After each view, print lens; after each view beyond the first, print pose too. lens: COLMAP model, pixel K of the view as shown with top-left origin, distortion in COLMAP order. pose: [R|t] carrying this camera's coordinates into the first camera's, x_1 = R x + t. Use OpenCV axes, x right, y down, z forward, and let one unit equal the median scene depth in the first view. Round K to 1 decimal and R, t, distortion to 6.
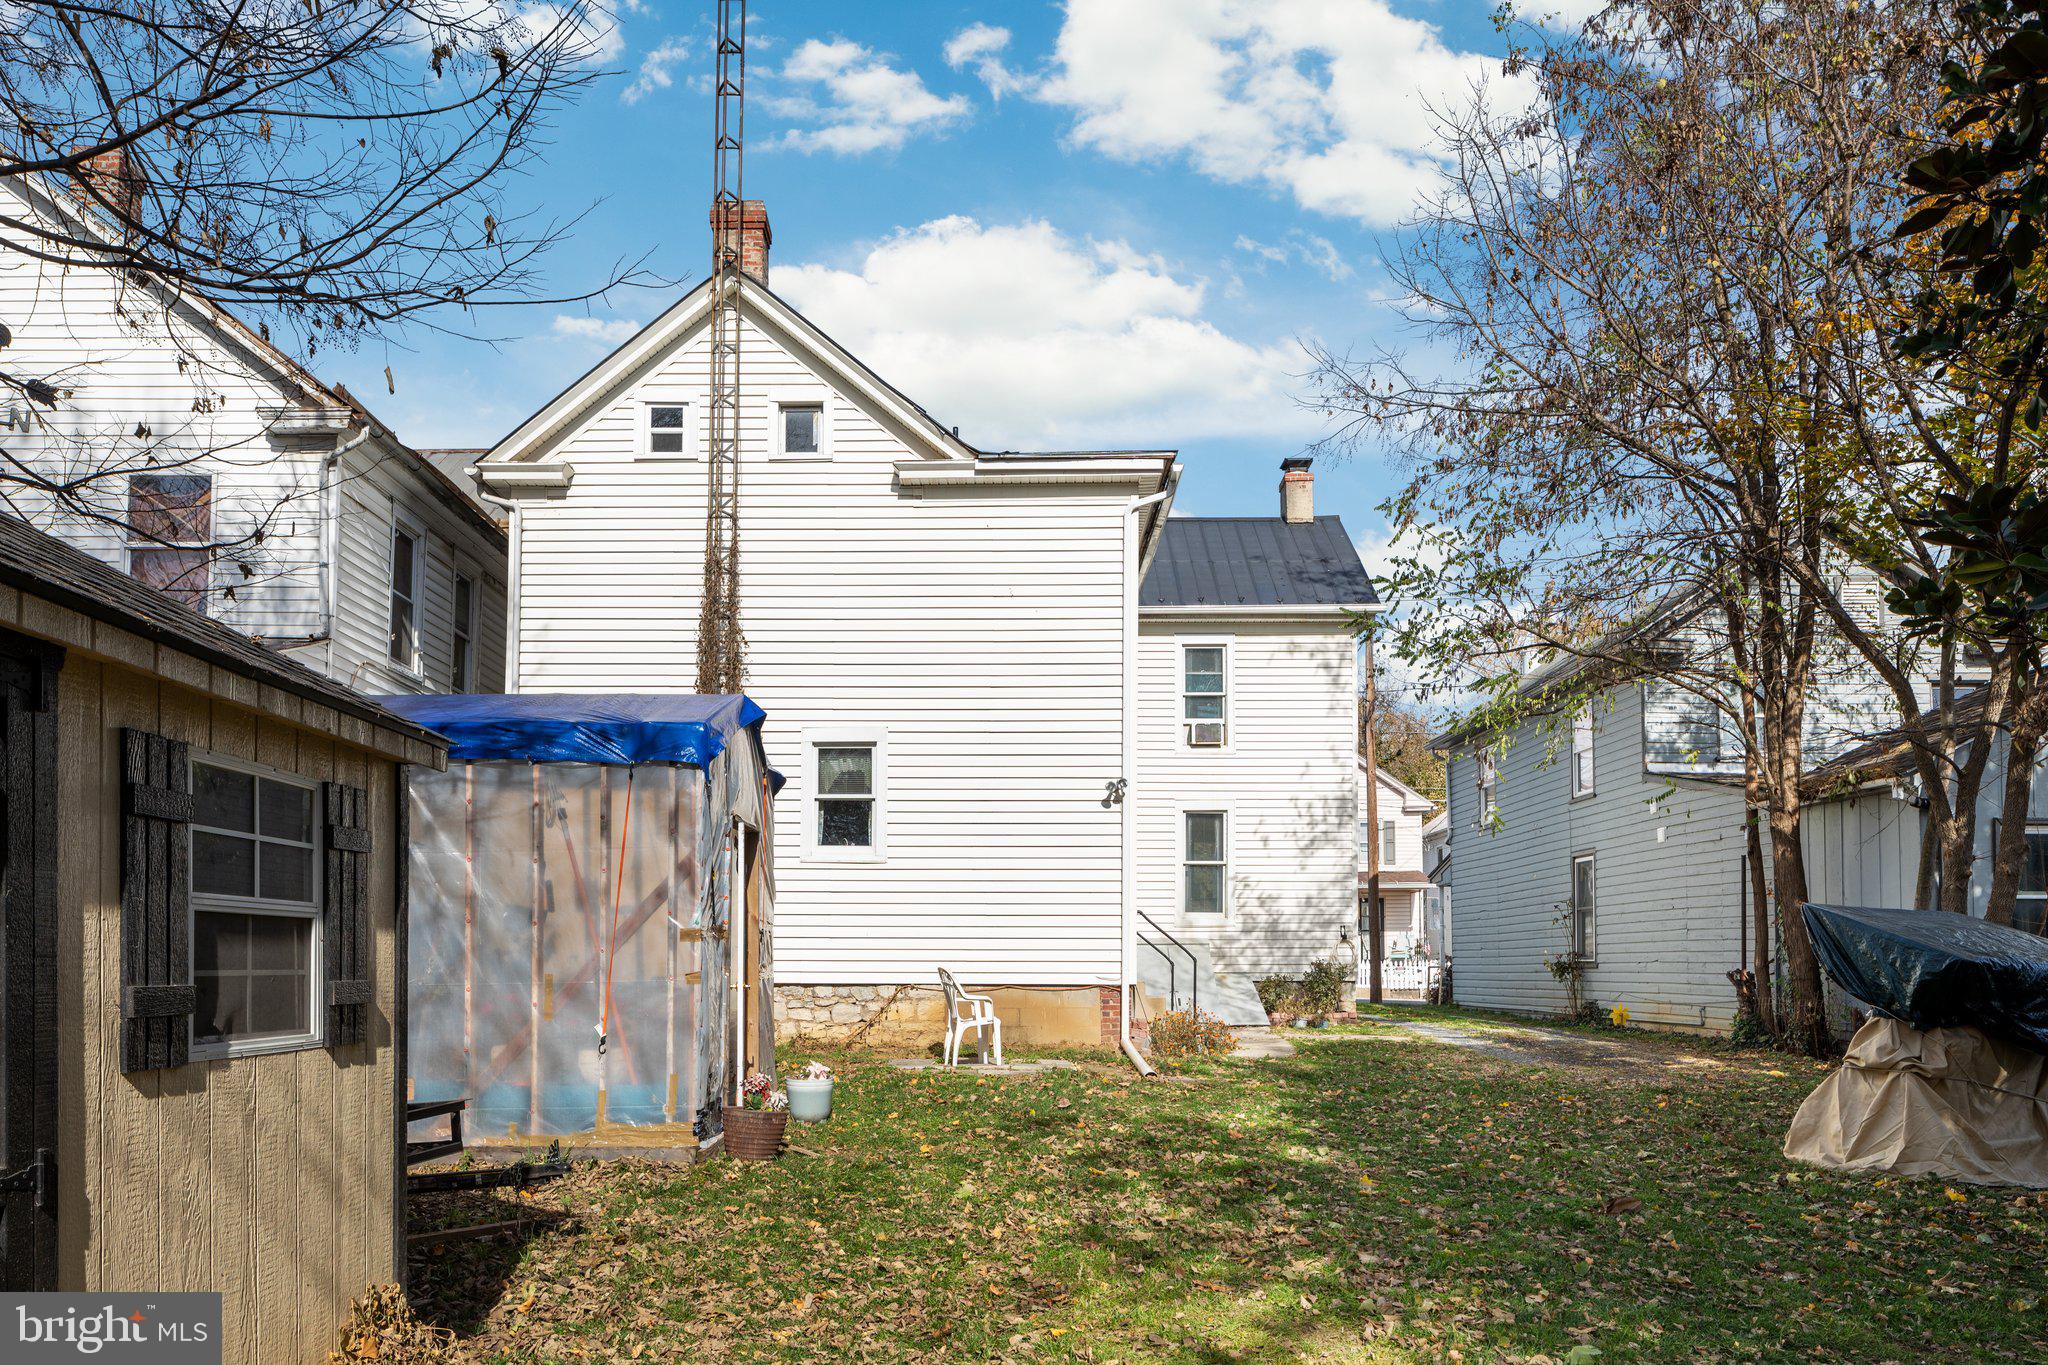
lens RADIAL K [[1364.6, 0, 977.1], [0, 1364.6, 687.6], [0, 0, 1]] dist [-0.004836, -0.000110]
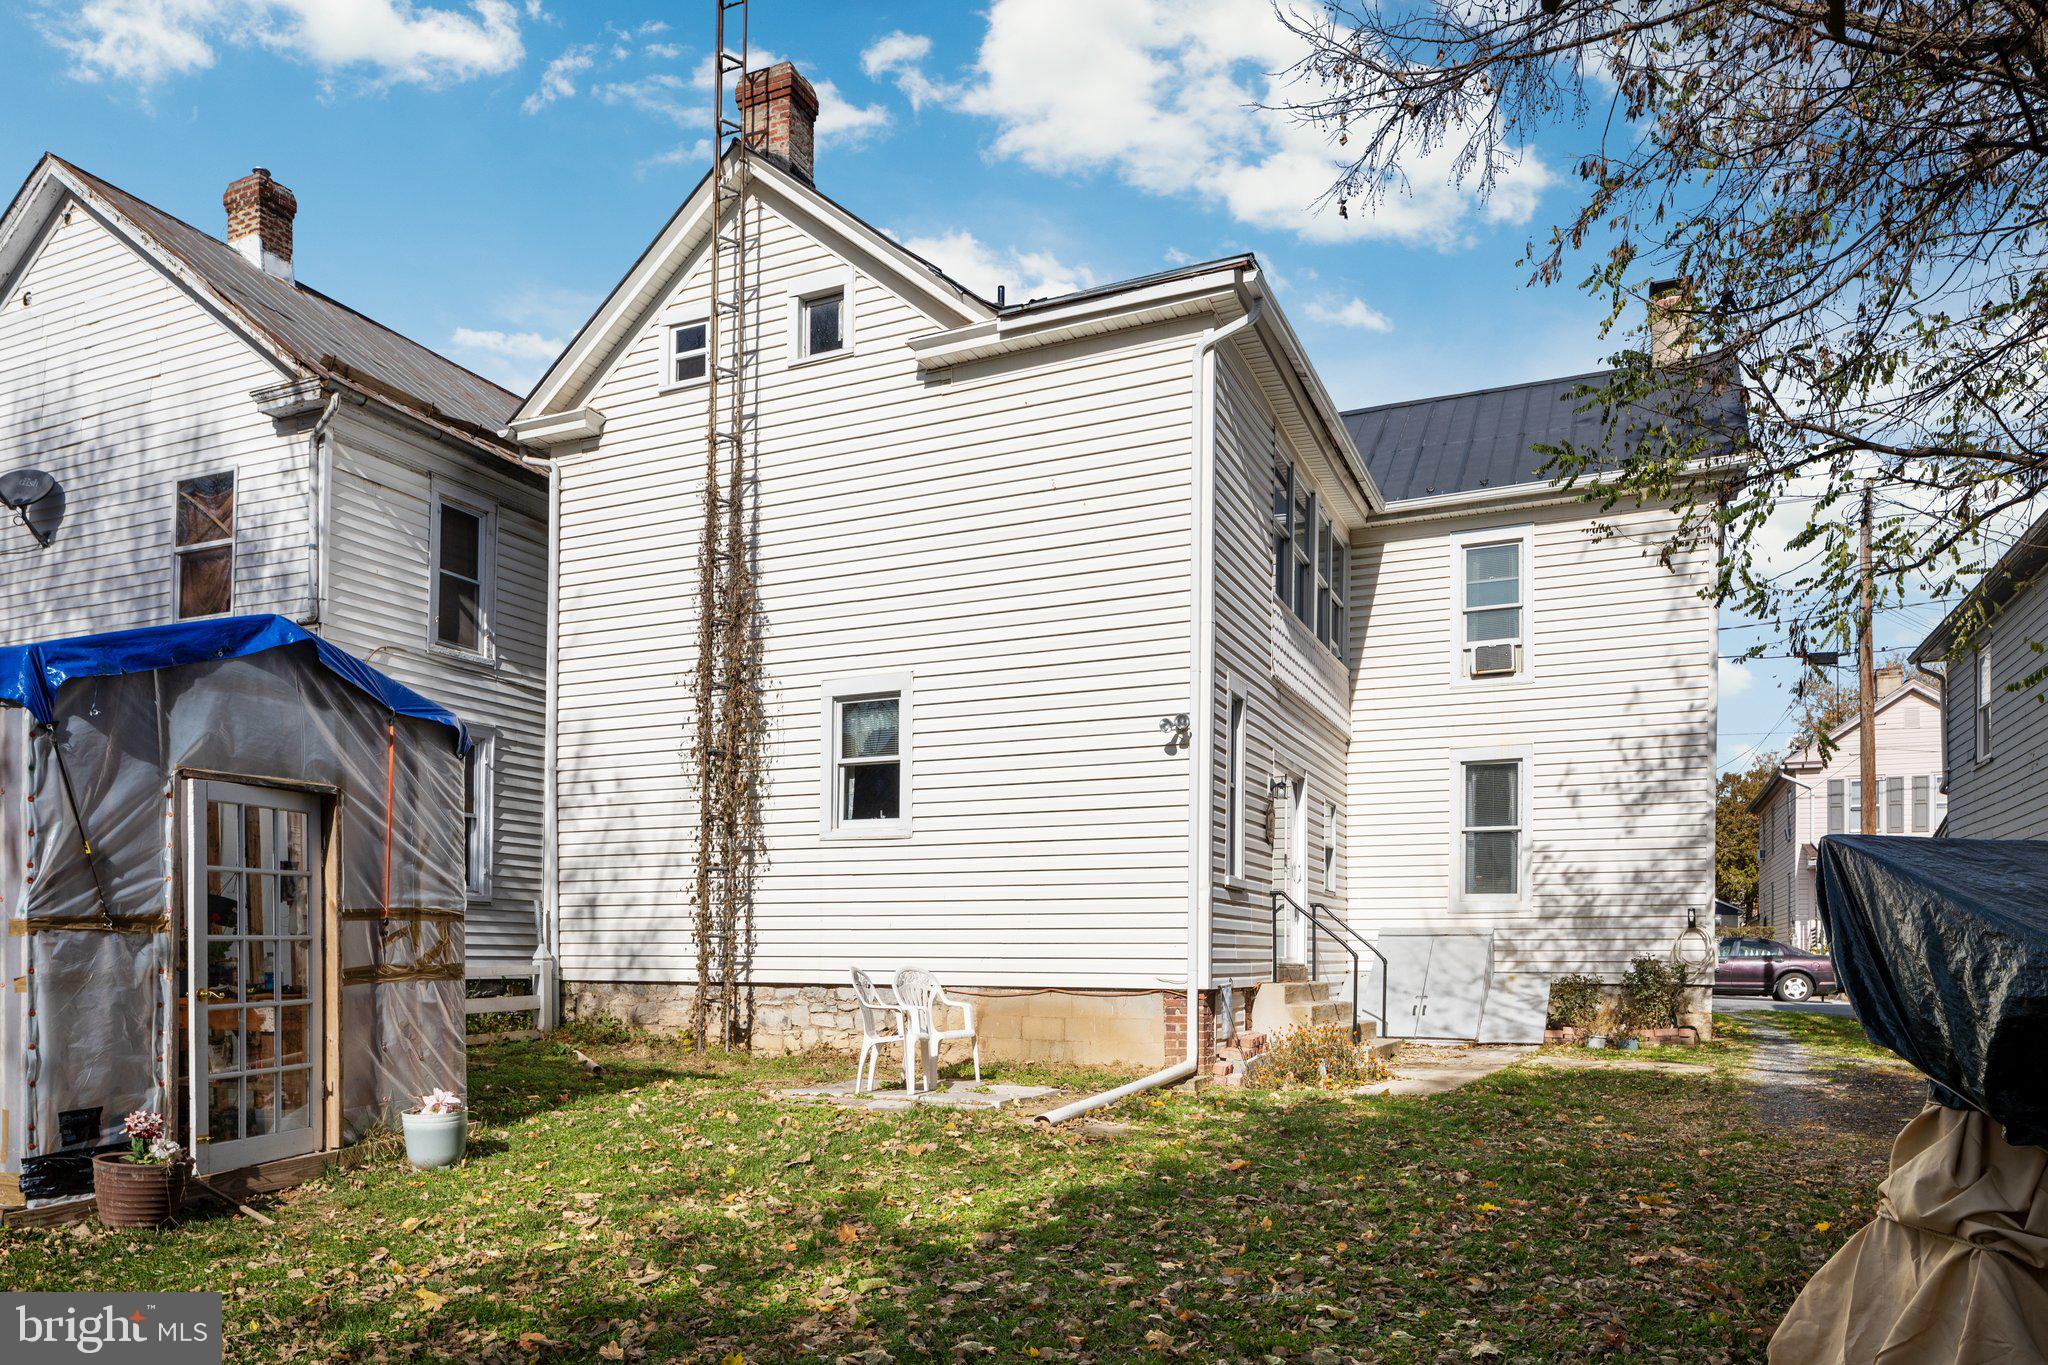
lens RADIAL K [[1351.3, 0, 1019.5], [0, 1351.3, 782.0], [0, 0, 1]] dist [-0.010506, -0.002105]
pose [[0.914876, -0.050075, -0.400617, 0.294779], [0.078192, 0.995467, 0.054135, 0.053032], [0.396090, -0.080851, 0.914645, 0.273265]]
